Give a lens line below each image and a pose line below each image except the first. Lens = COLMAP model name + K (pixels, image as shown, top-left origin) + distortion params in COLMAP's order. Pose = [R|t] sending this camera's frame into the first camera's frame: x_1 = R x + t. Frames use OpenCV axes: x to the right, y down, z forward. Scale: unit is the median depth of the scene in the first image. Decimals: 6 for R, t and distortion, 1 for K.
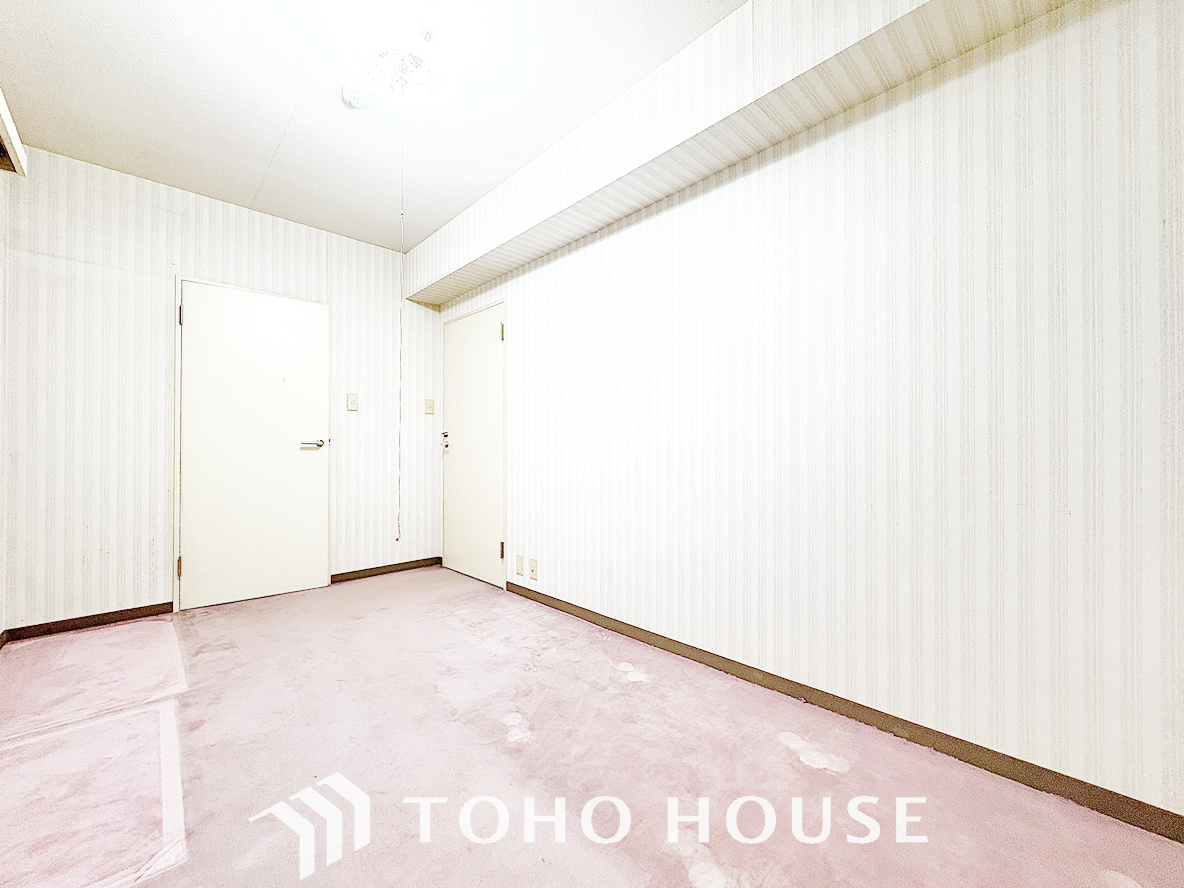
lens RADIAL K [[473.4, 0, 590.1], [0, 473.4, 445.3], [0, 0, 1]] dist [-0.000086, -0.000210]
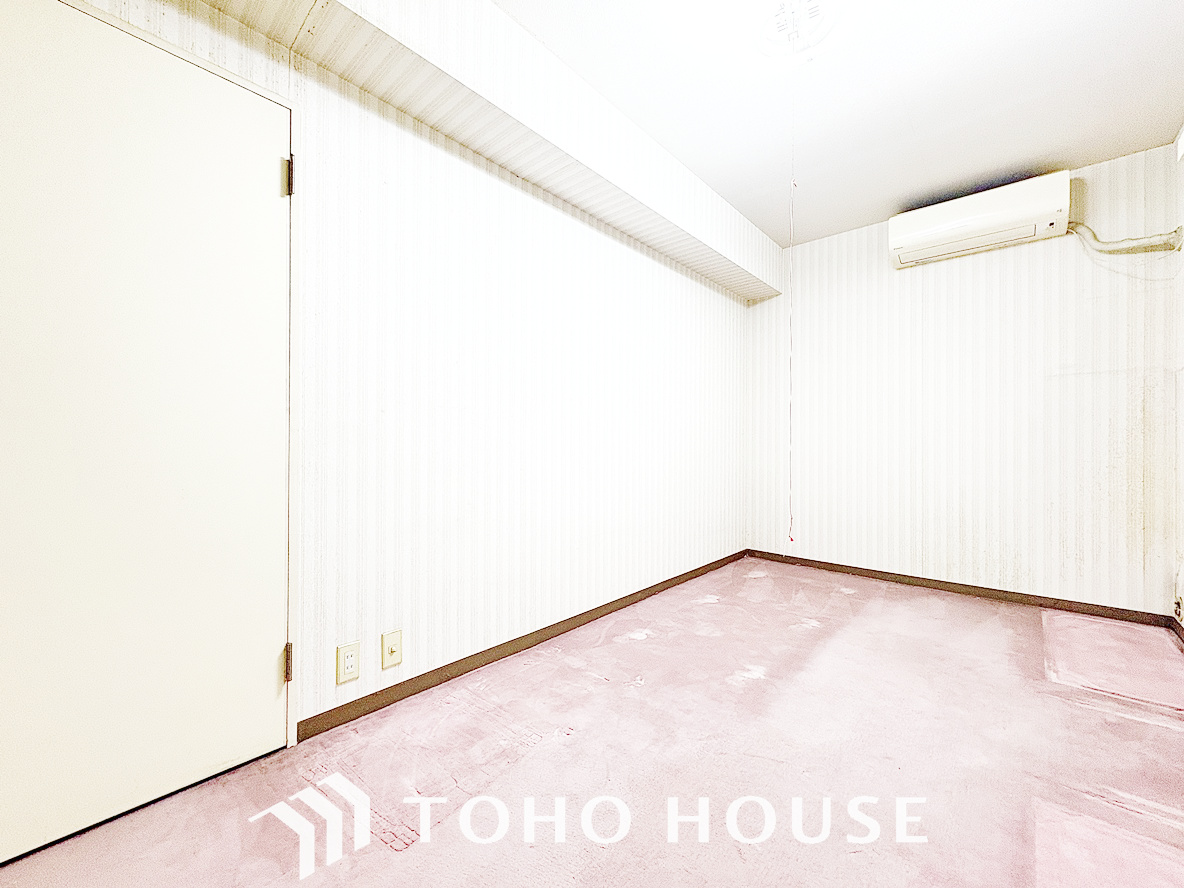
lens RADIAL K [[473.4, 0, 590.7], [0, 473.4, 444.2], [0, 0, 1]] dist [-0.000086, -0.000210]
pose [[-0.072956, 0.017912, 0.997174, -0.799398], [0.005346, 0.999831, -0.017569, 0.033896], [-0.997321, 0.004049, -0.073040, 0.912768]]
